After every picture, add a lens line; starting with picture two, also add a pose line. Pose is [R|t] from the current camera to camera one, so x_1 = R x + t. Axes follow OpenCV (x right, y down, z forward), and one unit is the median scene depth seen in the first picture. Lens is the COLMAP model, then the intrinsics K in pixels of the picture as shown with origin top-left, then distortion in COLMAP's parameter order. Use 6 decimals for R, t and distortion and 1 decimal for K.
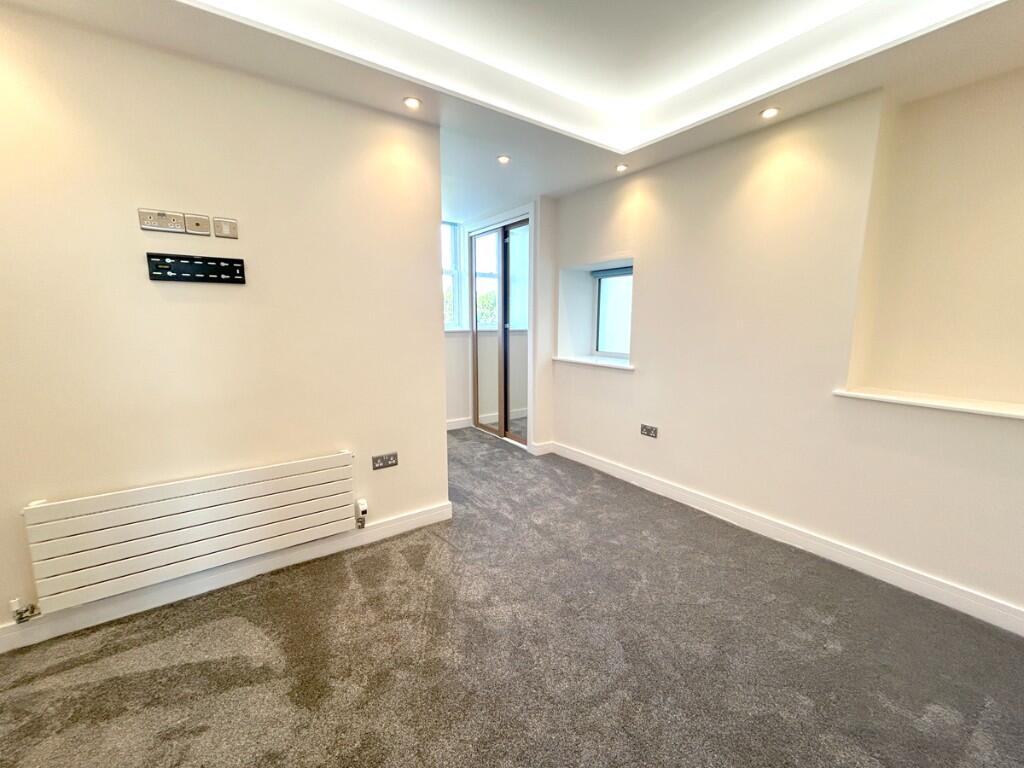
lens RADIAL K [[415.2, 0, 513.8], [0, 415.2, 376.7], [0, 0, 1]] dist [0.001984, 0.000040]
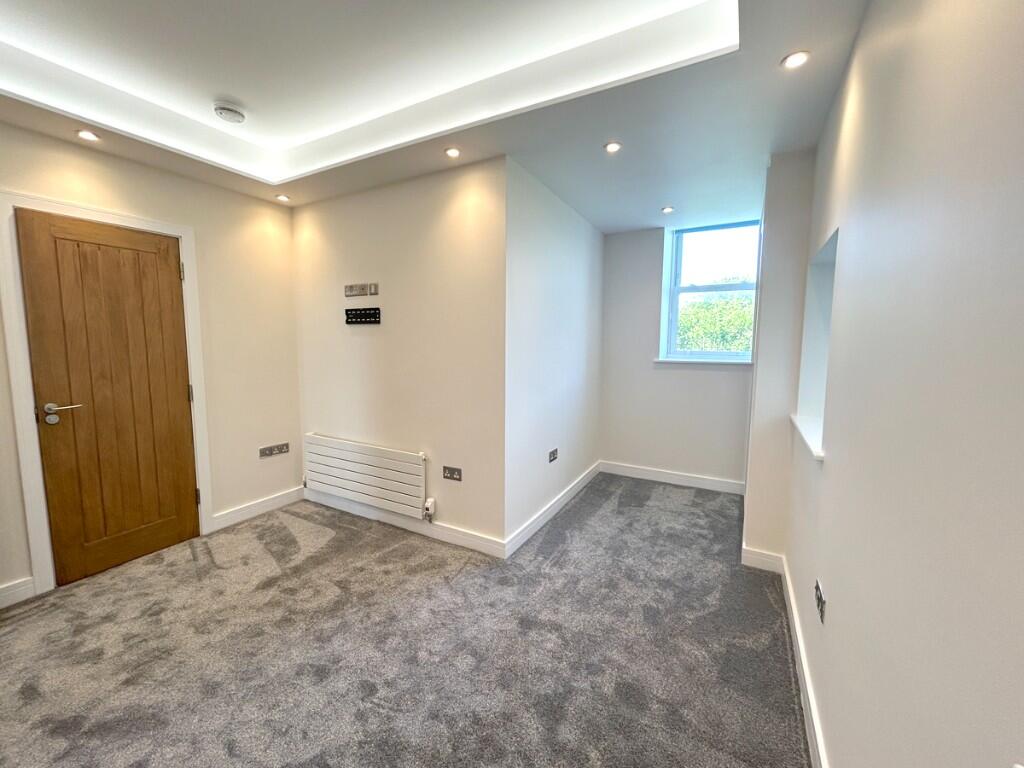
lens RADIAL K [[415.2, 0, 511.3], [0, 415.2, 382.3], [0, 0, 1]] dist [0.001984, 0.000040]
pose [[0.430619, 0.088513, -0.898183, 0.954543], [-0.130334, 0.990847, 0.035158, -0.129723], [0.893073, 0.101924, 0.438214, 0.807394]]
